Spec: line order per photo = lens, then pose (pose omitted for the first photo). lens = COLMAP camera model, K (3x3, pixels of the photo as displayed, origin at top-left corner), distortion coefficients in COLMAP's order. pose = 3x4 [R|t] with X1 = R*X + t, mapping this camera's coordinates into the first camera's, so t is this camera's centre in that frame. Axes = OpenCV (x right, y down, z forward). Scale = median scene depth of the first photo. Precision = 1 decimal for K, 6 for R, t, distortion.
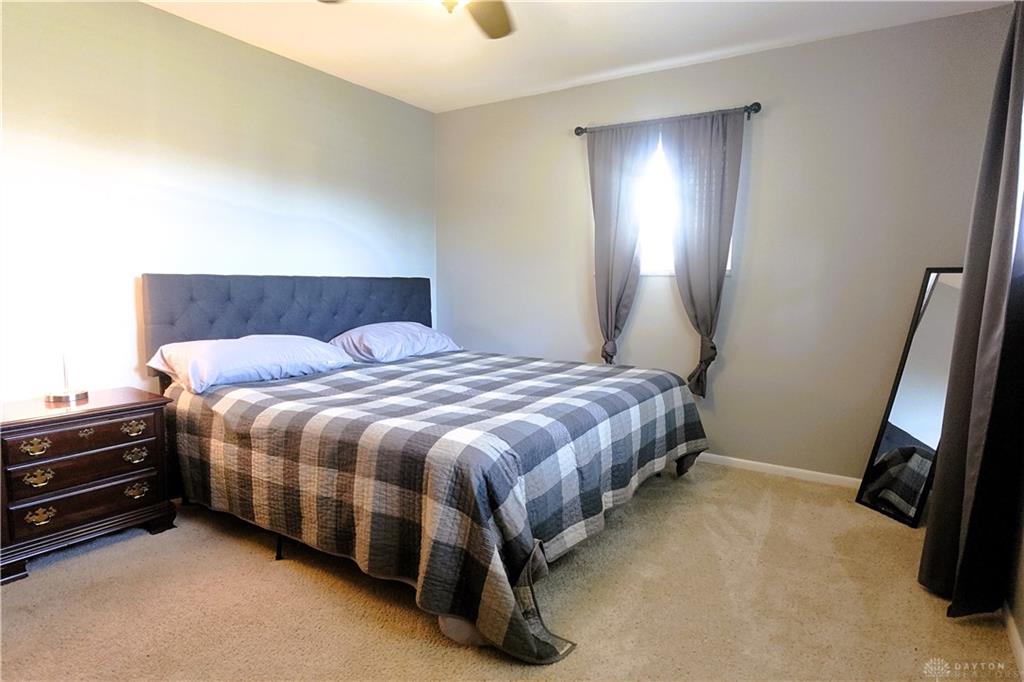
lens RADIAL K [[582.1, 0, 512.0], [0, 582.1, 341.0], [0, 0, 1]] dist [-0.035836, 0.000264]
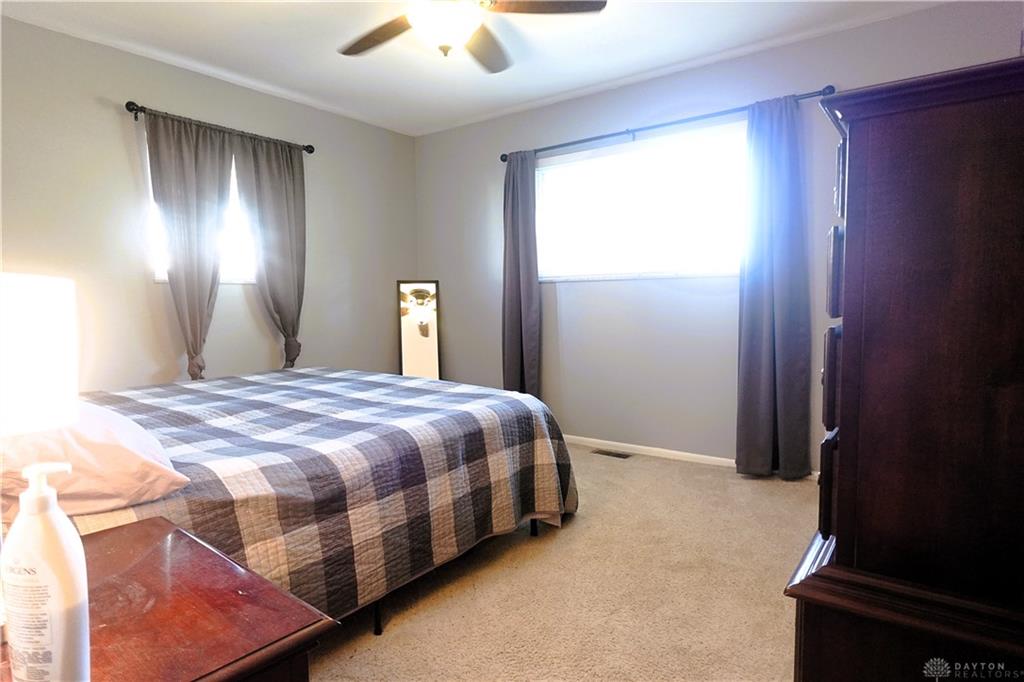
lens RADIAL K [[582.1, 0, 512.0], [0, 582.1, 341.0], [0, 0, 1]] dist [-0.035836, 0.000264]
pose [[0.051049, -0.078276, 0.995624, -1.147906], [0.106218, 0.991695, 0.072521, -0.052229], [-0.993032, 0.102051, 0.058939, 0.735694]]
